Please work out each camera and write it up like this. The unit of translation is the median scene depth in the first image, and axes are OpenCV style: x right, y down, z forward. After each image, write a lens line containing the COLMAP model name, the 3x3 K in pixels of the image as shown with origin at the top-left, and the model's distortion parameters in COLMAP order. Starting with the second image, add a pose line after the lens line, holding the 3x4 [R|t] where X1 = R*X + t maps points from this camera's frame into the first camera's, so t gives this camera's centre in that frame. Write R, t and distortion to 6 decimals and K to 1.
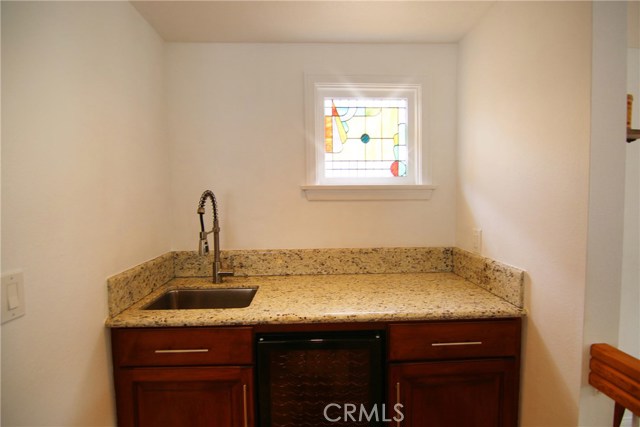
lens RADIAL K [[324.4, 0, 320.7], [0, 324.4, 211.6], [0, 0, 1]] dist [-0.015323, -0.003858]
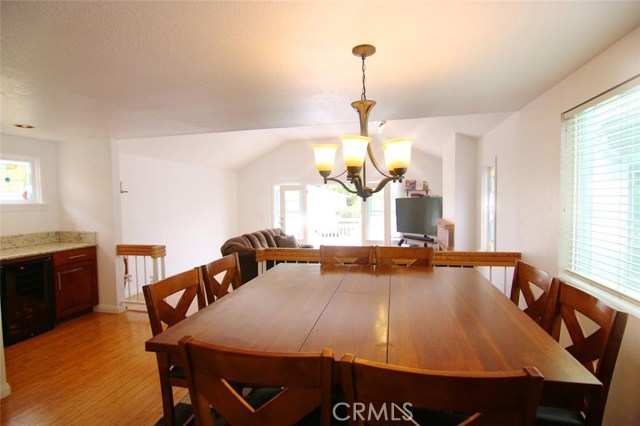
lens RADIAL K [[324.4, 0, 316.4], [0, 324.4, 211.8], [0, 0, 1]] dist [-0.015323, -0.003858]
pose [[0.280343, -0.032107, 0.959363, -1.271887], [0.062843, 0.997910, 0.015033, 0.057371], [-0.957840, 0.056075, 0.281775, -1.409486]]
